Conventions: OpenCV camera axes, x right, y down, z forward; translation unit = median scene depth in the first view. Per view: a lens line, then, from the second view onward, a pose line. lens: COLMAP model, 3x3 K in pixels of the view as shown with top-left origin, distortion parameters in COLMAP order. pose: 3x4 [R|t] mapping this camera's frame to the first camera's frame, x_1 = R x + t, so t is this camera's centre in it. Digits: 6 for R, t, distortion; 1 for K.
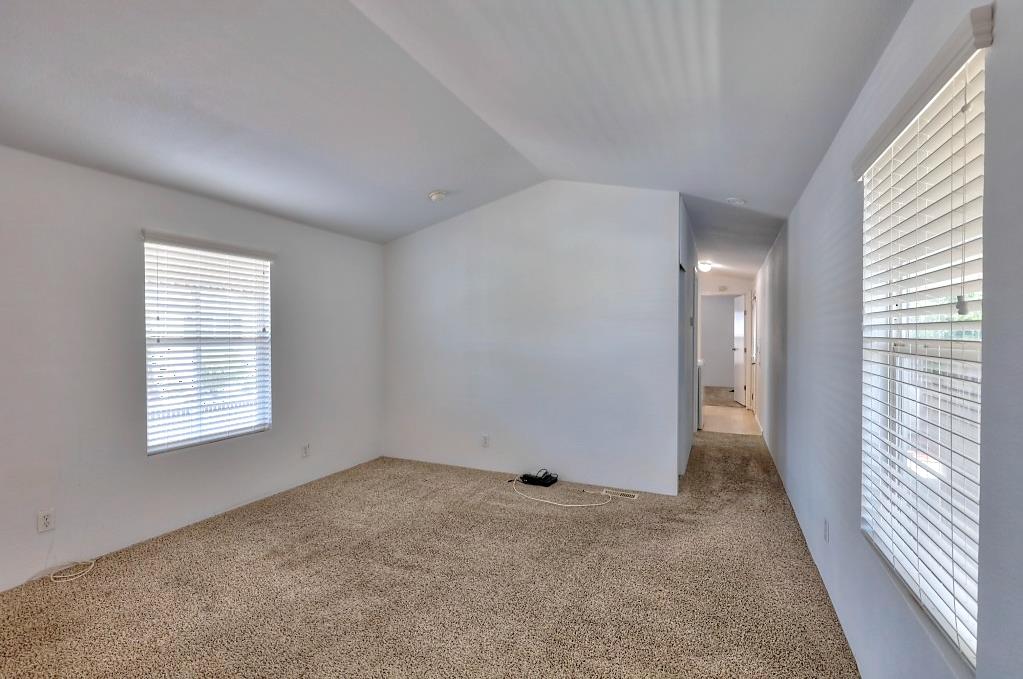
lens RADIAL K [[463.6, 0, 509.9], [0, 463.6, 344.8], [0, 0, 1]] dist [-0.003521, -0.000894]
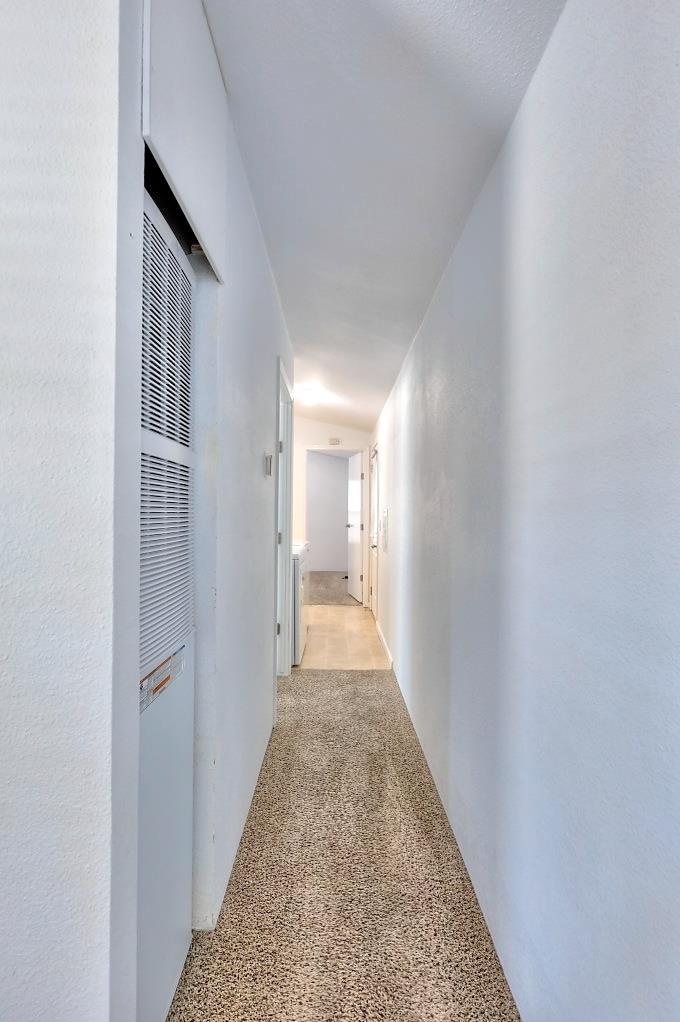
lens RADIAL K [[463.1, 0, 340.0], [0, 463.1, 510.8], [0, 0, 1]] dist [-0.003521, -0.000894]
pose [[0.905895, 0.009781, 0.423390, 0.171687], [-0.001390, 0.999797, -0.020122, 0.000826], [-0.423501, 0.017639, 0.905724, 0.363924]]
